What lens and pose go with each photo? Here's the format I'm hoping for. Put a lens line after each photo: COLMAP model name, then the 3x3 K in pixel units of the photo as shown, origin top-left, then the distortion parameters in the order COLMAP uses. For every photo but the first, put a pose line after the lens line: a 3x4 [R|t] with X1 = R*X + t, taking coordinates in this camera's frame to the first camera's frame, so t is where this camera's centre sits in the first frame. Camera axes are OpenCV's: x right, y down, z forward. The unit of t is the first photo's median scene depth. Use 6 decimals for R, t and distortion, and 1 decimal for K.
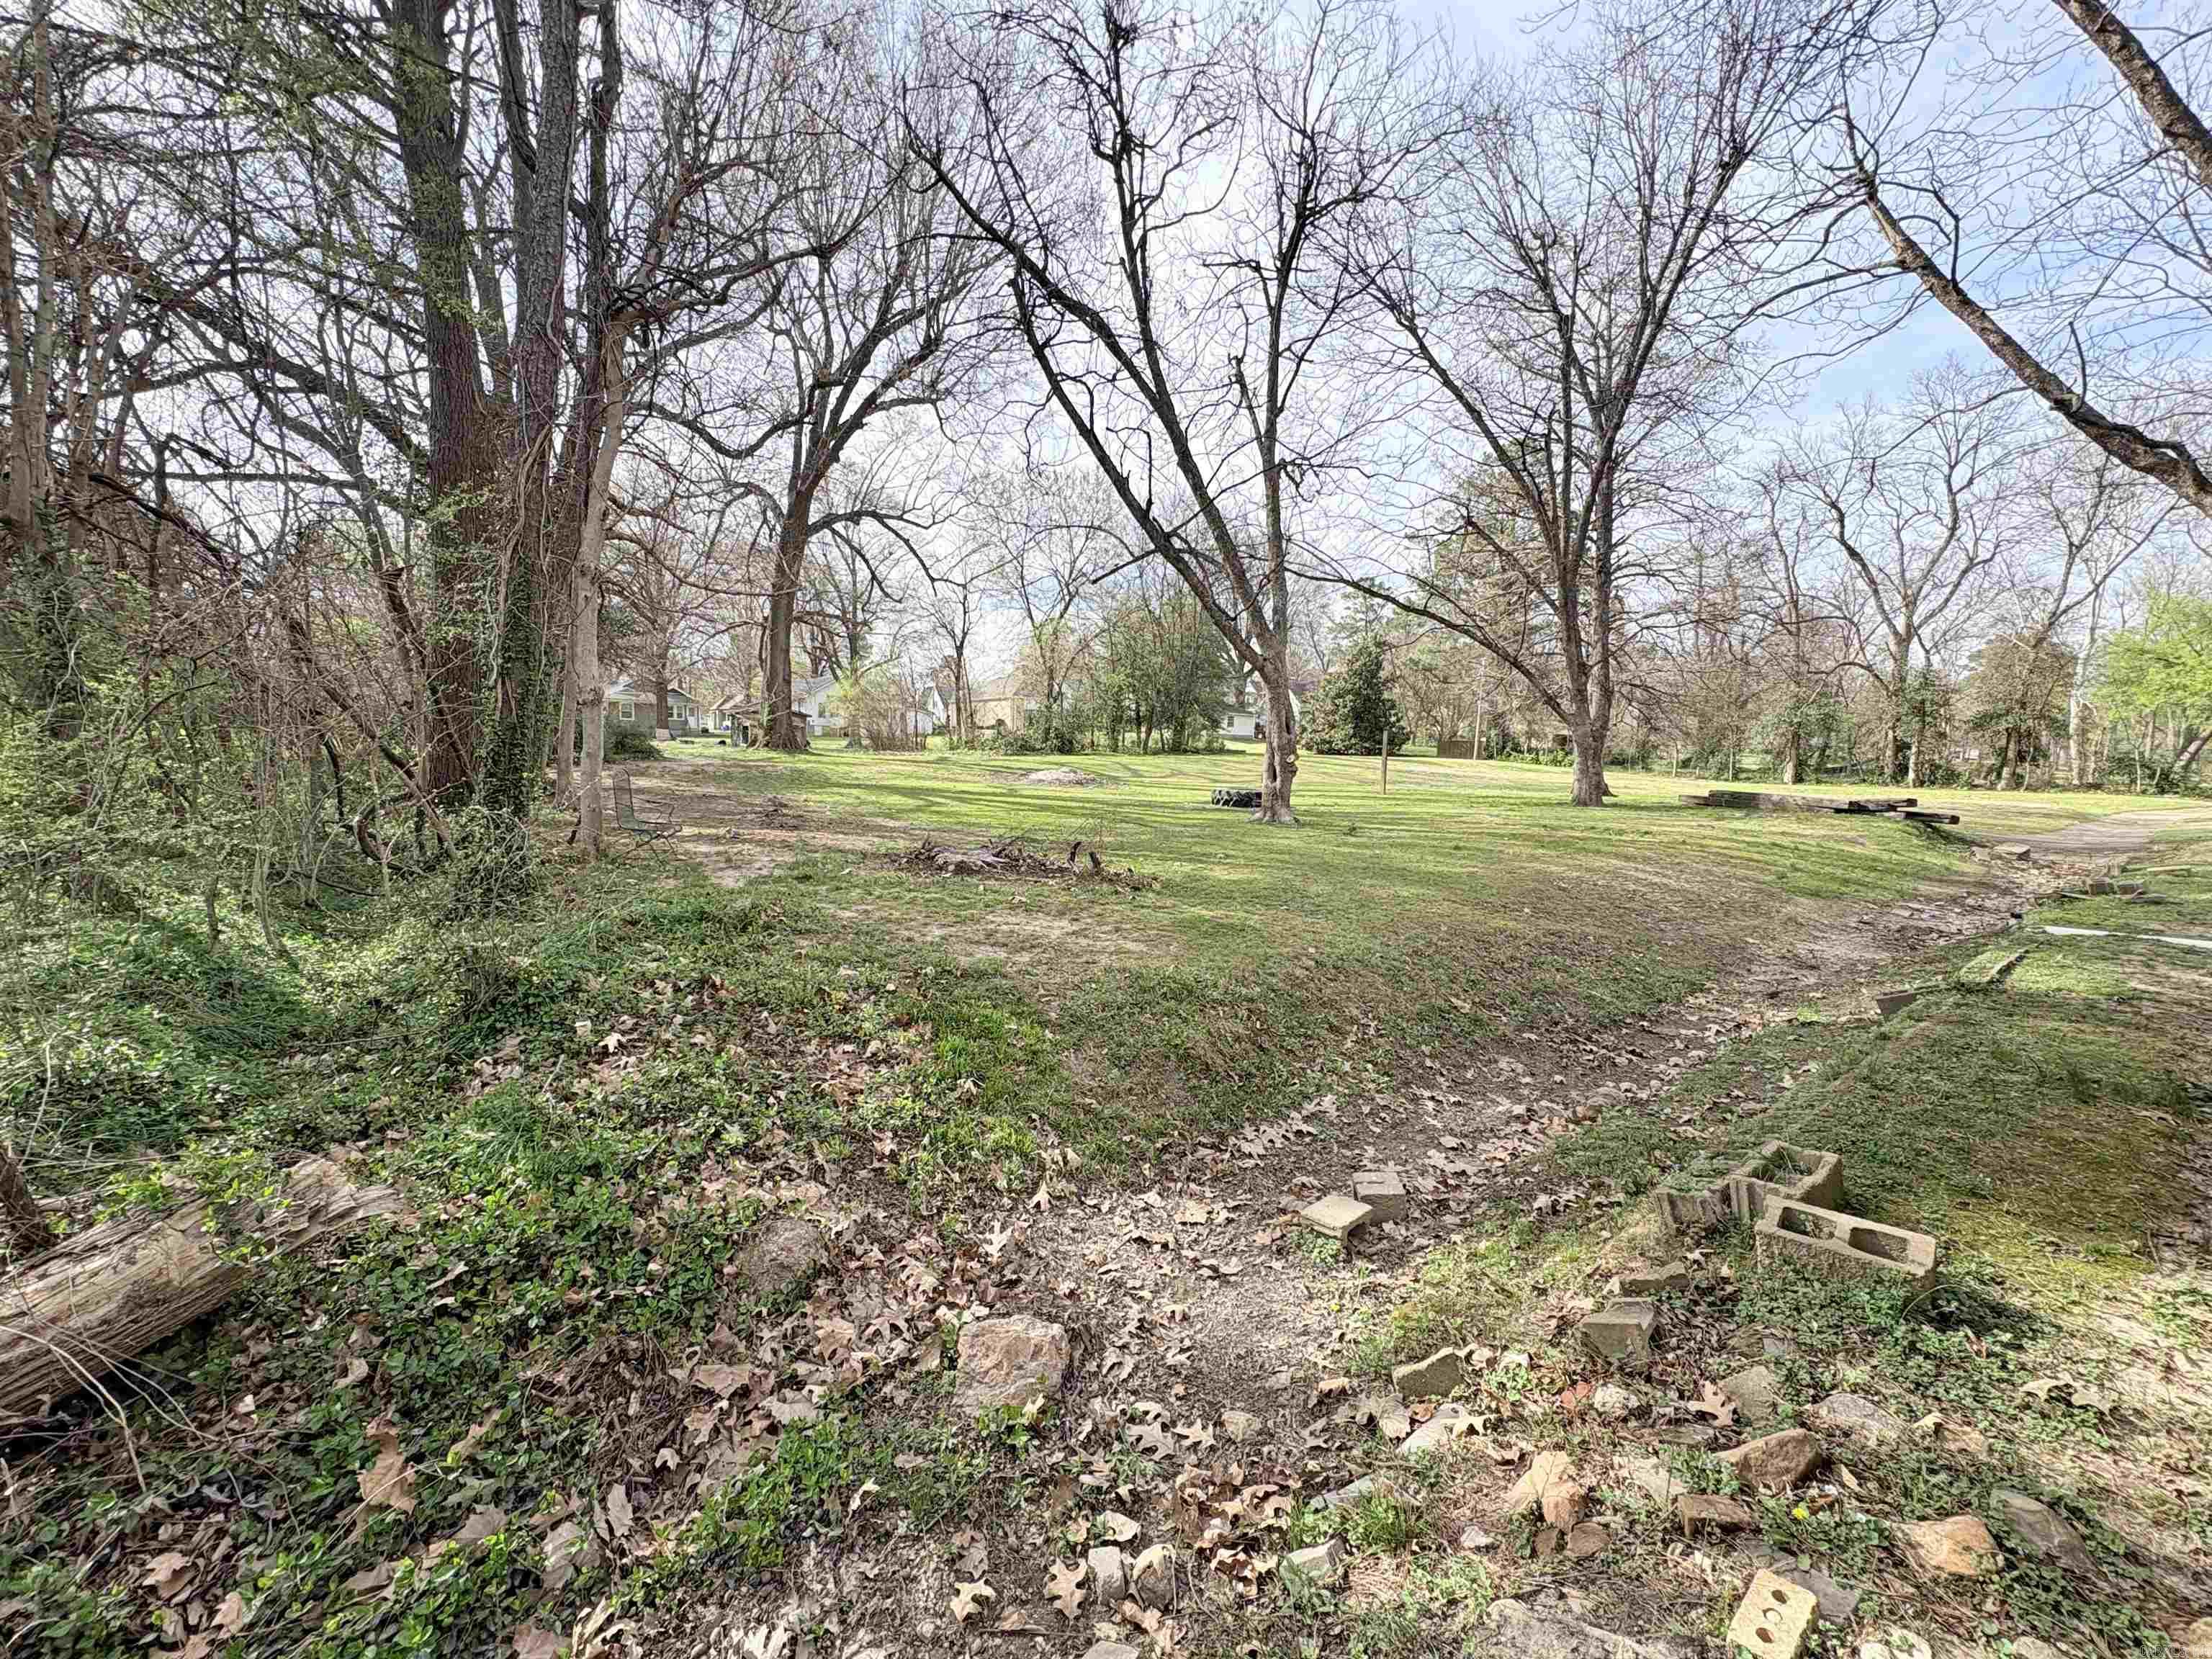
lens RADIAL K [[879.4, 0, 1105.0], [0, 879.4, 839.3], [0, 0, 1]] dist [0.000407, 0.000494]
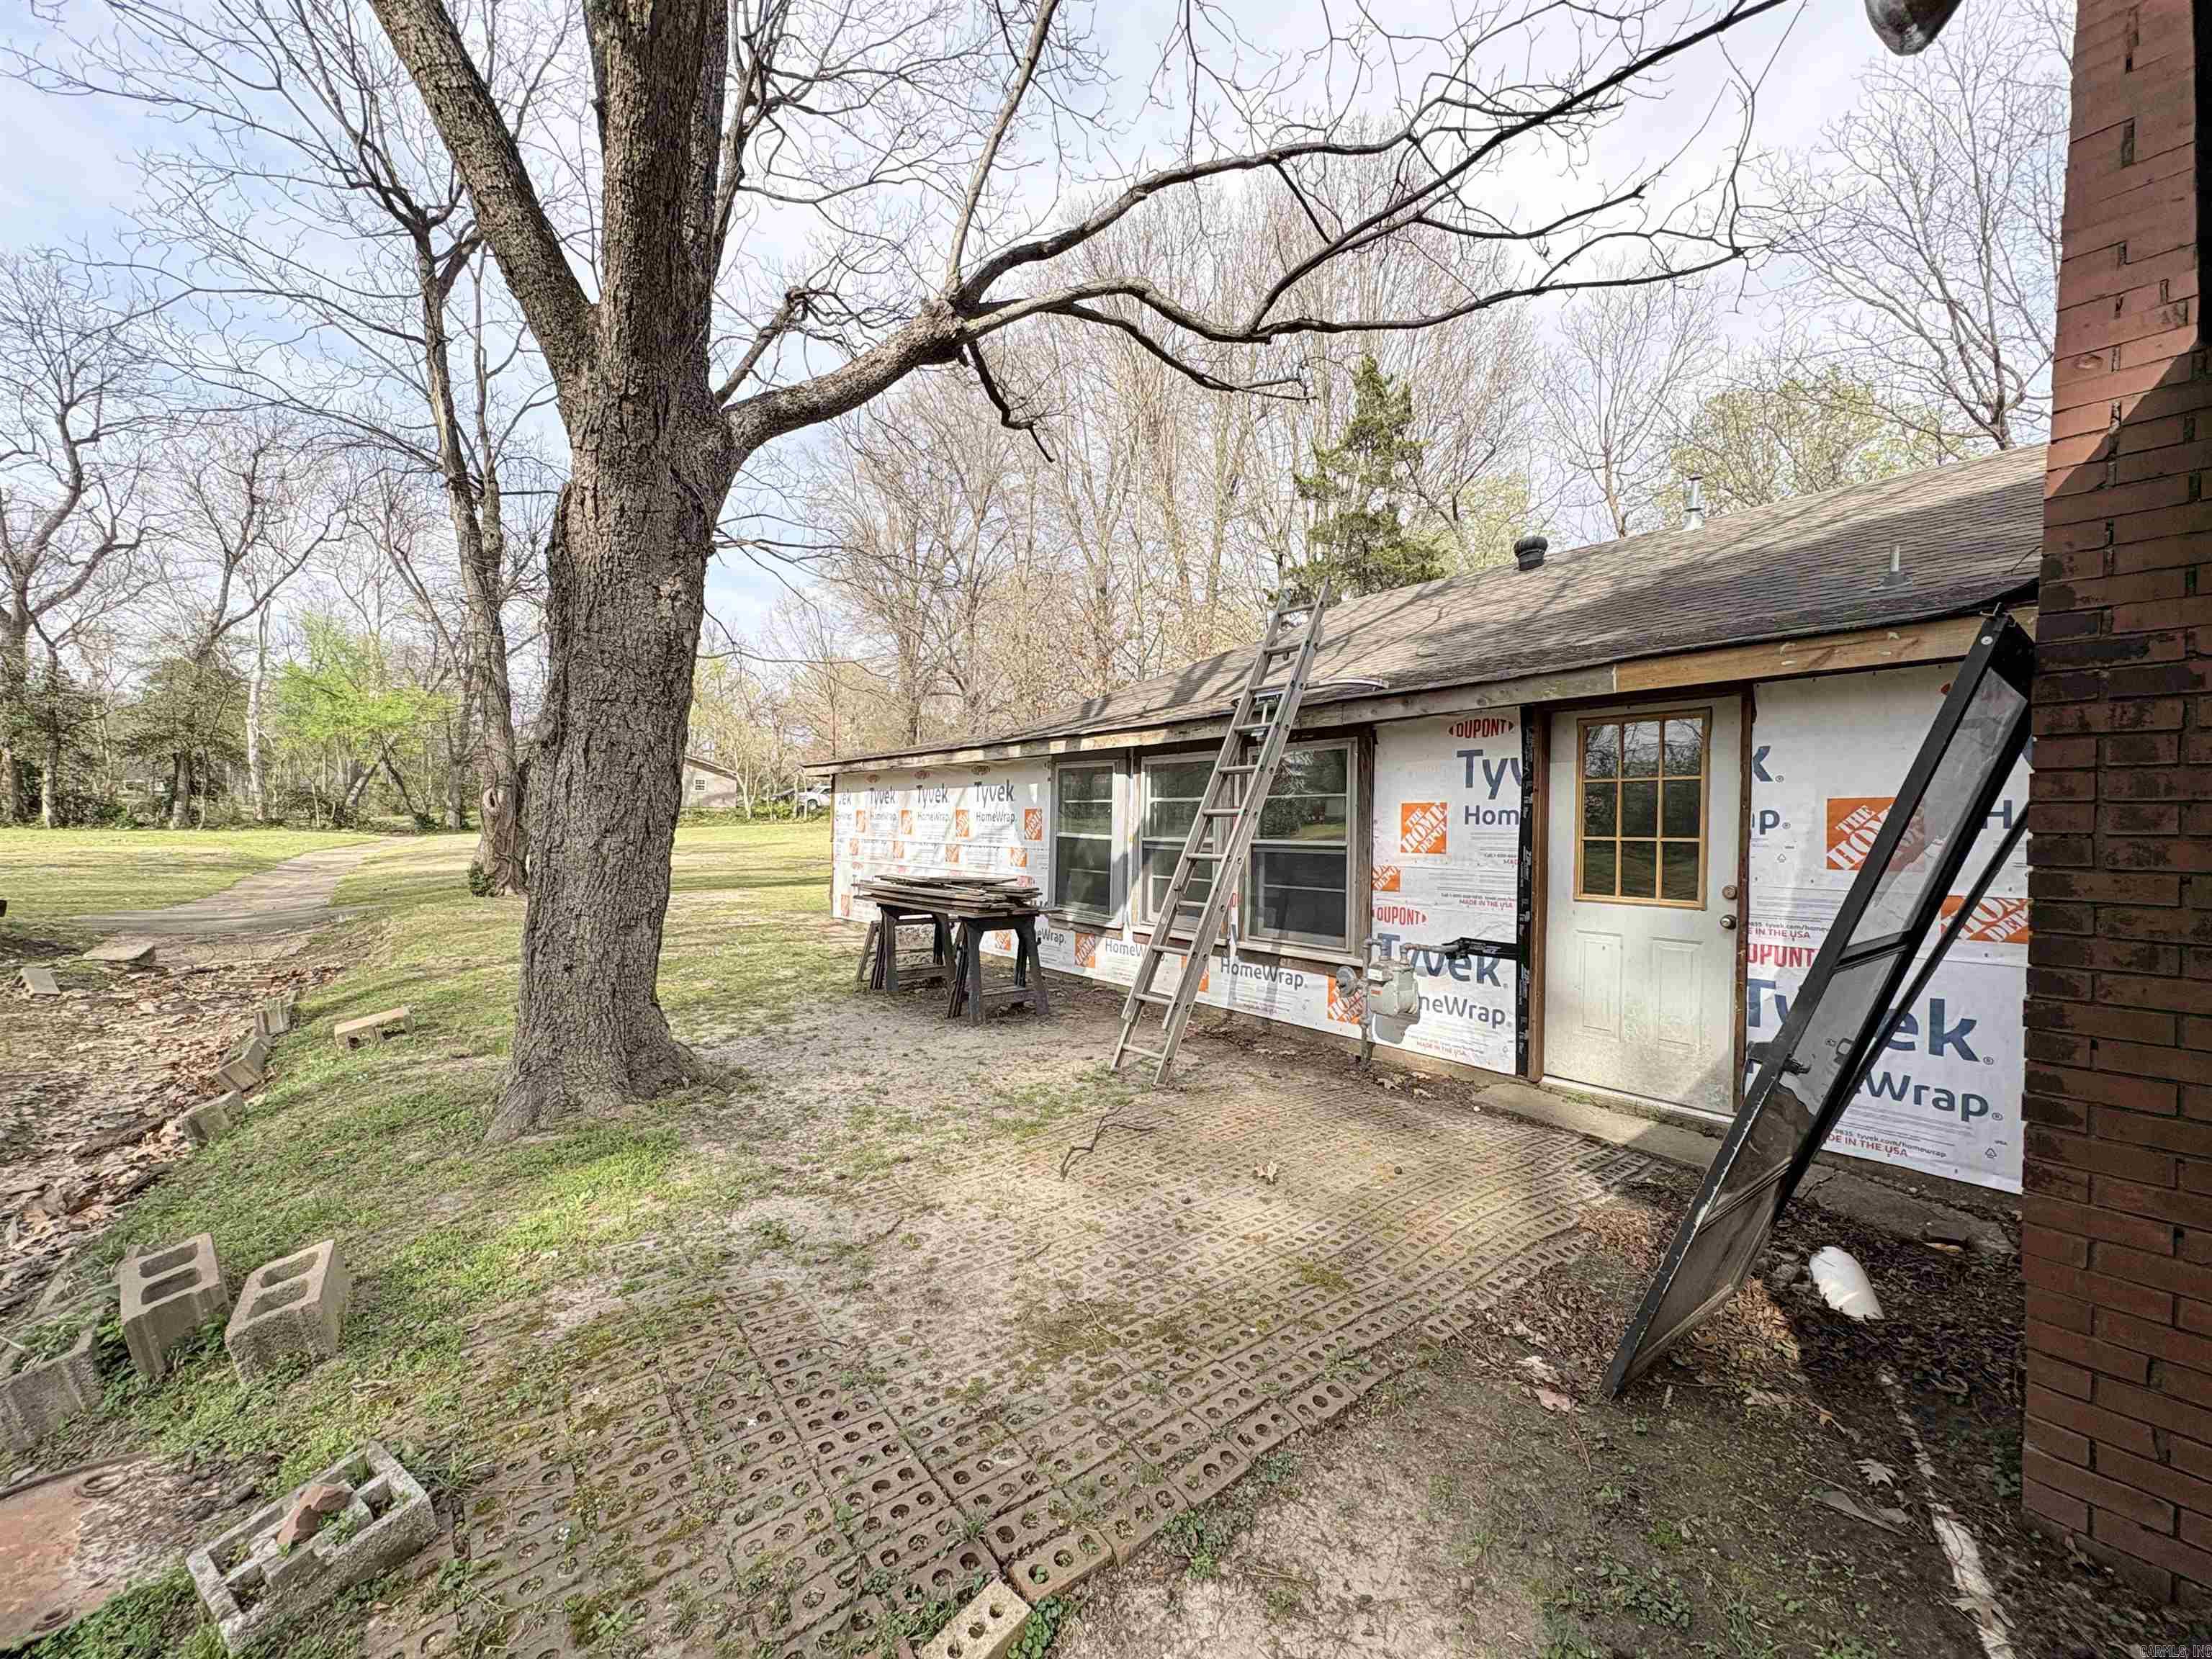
lens RADIAL K [[879.4, 0, 1097.6], [0, 879.4, 820.3], [0, 0, 1]] dist [0.000407, 0.000494]
pose [[-0.016668, -0.017296, 0.999711, 0.180302], [0.075573, 0.996969, 0.018508, -0.013731], [-0.997001, 0.075859, -0.015311, 0.150145]]
